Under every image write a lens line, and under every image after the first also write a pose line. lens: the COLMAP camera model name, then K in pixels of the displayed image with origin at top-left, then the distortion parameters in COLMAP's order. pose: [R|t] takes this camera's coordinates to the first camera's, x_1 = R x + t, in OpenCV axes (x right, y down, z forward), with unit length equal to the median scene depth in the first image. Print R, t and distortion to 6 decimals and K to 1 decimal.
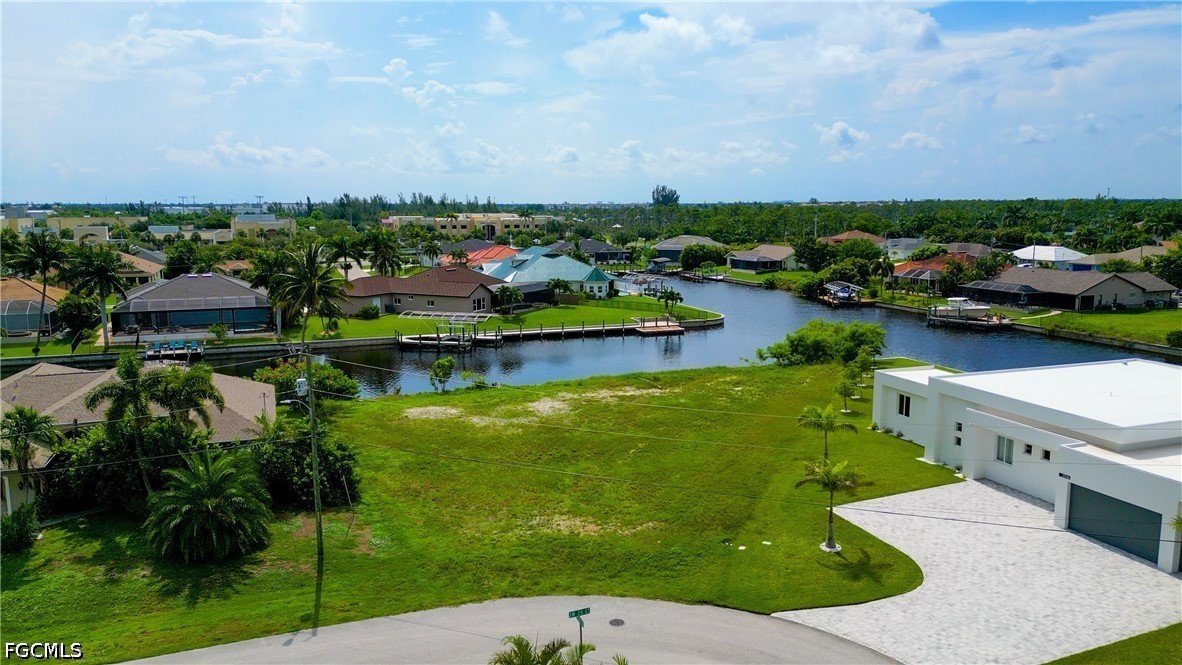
lens RADIAL K [[867.7, 0, 591.0], [0, 867.7, 332.5], [0, 0, 1]] dist [0.075200, -0.091115]
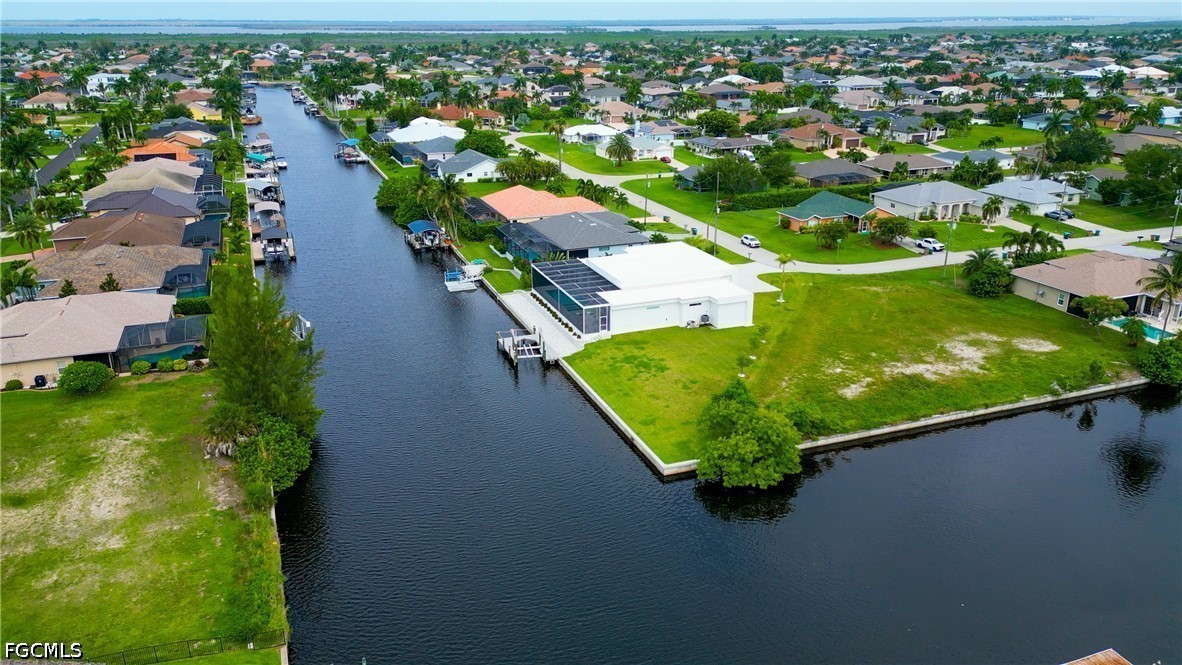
lens RADIAL K [[870.9, 0, 591.2], [0, 870.9, 311.1], [0, 0, 1]] dist [0.080752, -0.089969]
pose [[-0.999841, 0.013591, -0.011554, 0.555615], [0.006861, 0.890887, 0.454174, -0.607340], [0.016466, 0.454022, -0.890838, 2.126602]]
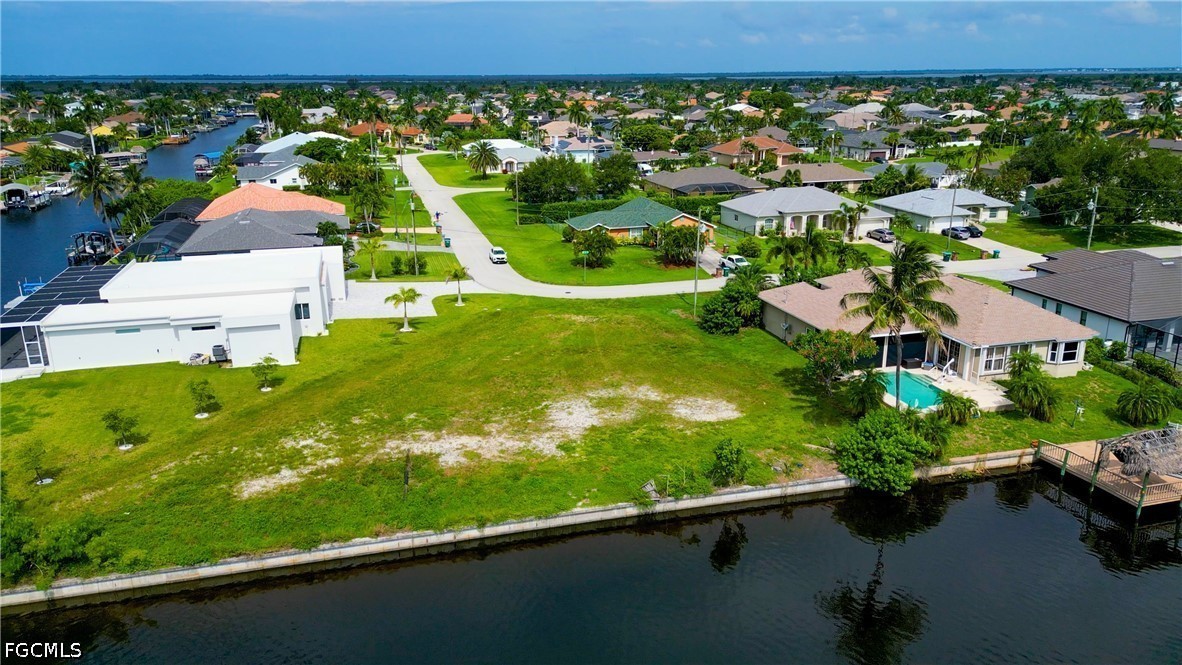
lens RADIAL K [[867.7, 0, 591.0], [0, 867.7, 332.5], [0, 0, 1]] dist [0.075200, -0.091115]
pose [[-0.996185, -0.012656, 0.086341, -0.129357], [0.025115, 0.905983, 0.422567, -0.326006], [-0.083571, 0.423124, -0.902210, 1.620182]]
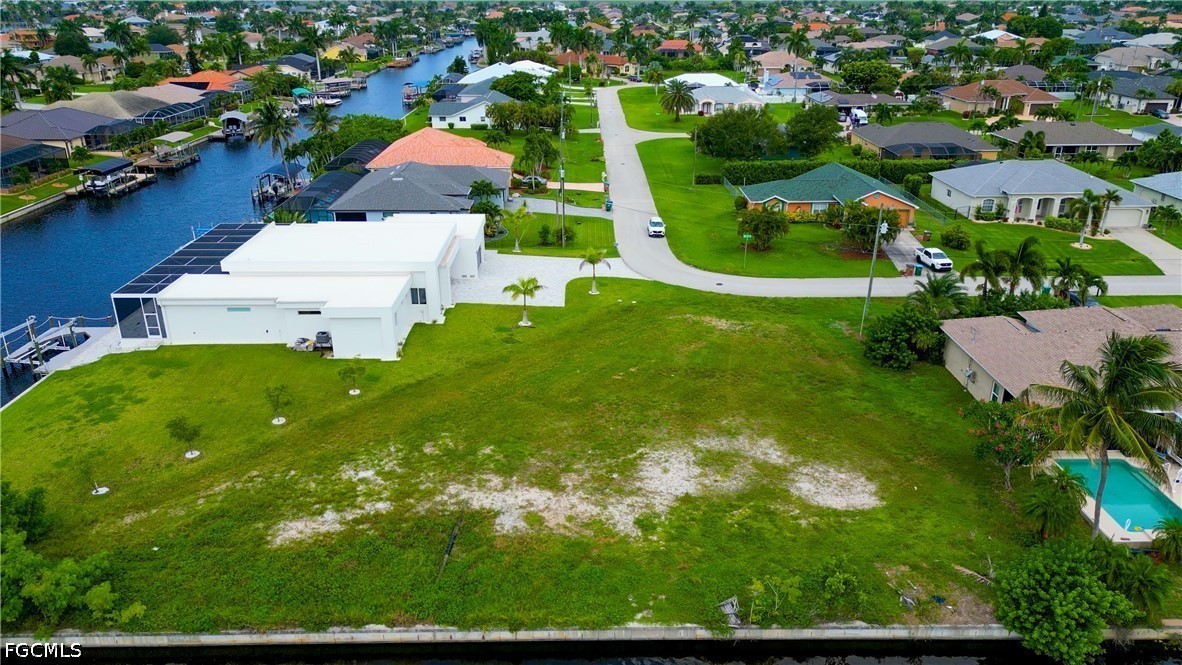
lens RADIAL K [[867.7, 0, 591.0], [0, 867.7, 332.5], [0, 0, 1]] dist [0.075200, -0.091115]
pose [[-0.942358, -0.115675, 0.313976, -0.186370], [0.057031, 0.869086, 0.491362, -0.347526], [-0.329710, 0.480945, -0.812393, 1.445407]]
